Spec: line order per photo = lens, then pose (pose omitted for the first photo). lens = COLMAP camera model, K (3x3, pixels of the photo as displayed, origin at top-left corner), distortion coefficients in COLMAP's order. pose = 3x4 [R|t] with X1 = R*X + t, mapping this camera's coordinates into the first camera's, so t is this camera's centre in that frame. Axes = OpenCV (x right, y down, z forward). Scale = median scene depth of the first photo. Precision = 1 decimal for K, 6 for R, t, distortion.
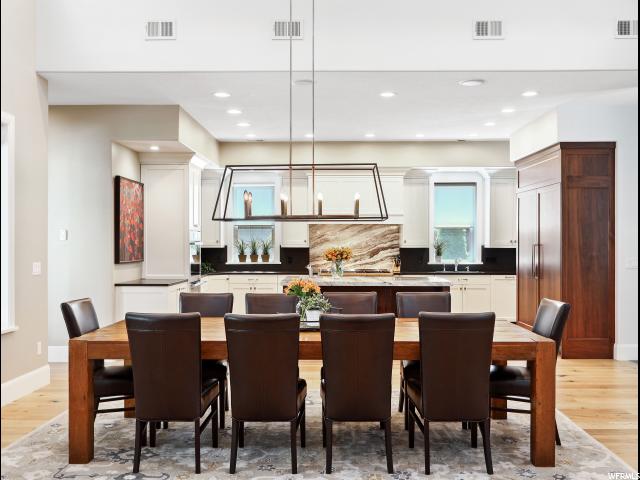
lens RADIAL K [[596.5, 0, 320.2], [0, 596.5, 262.5], [0, 0, 1]] dist [0.002771, 0.010066]
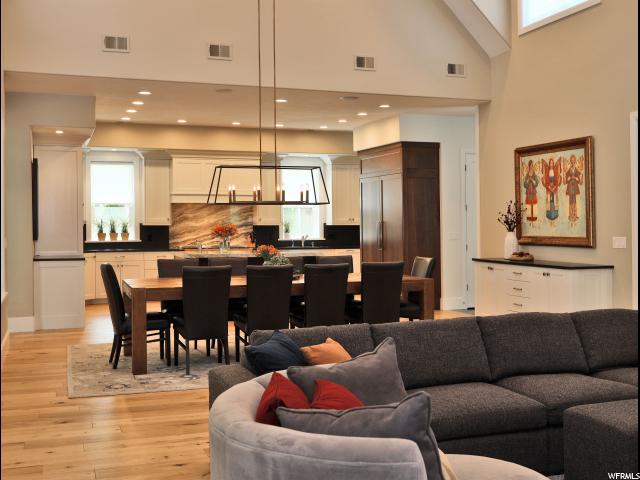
lens RADIAL K [[719.2, 0, 320.0], [0, 719.2, 240.0], [0, 0, 1]] dist [0.004391, 0.012407]
pose [[0.938295, -0.011004, 0.345660, -0.206090], [0.013412, 0.999900, -0.004576, 0.009348], [-0.345575, 0.008930, 0.938349, -0.265671]]
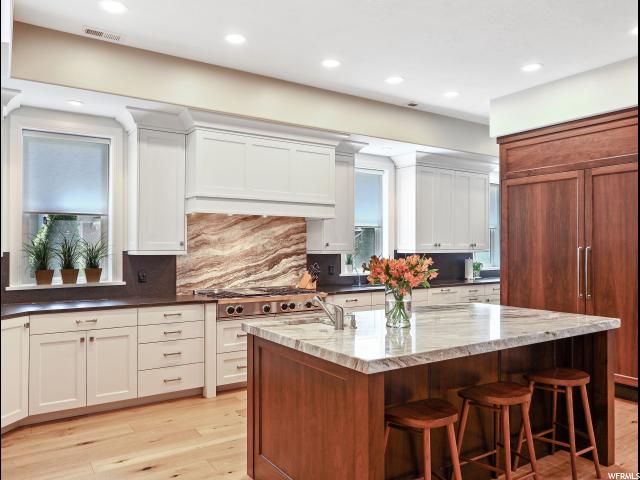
lens RADIAL K [[500.1, 0, 320.0], [0, 500.1, 240.0], [0, 0, 1]] dist [0.066115, -0.001247]
pose [[0.837954, 0.008555, 0.545673, -0.171464], [0.017581, 0.998935, -0.042659, -0.016108], [-0.545457, 0.045340, 0.836912, 0.514691]]
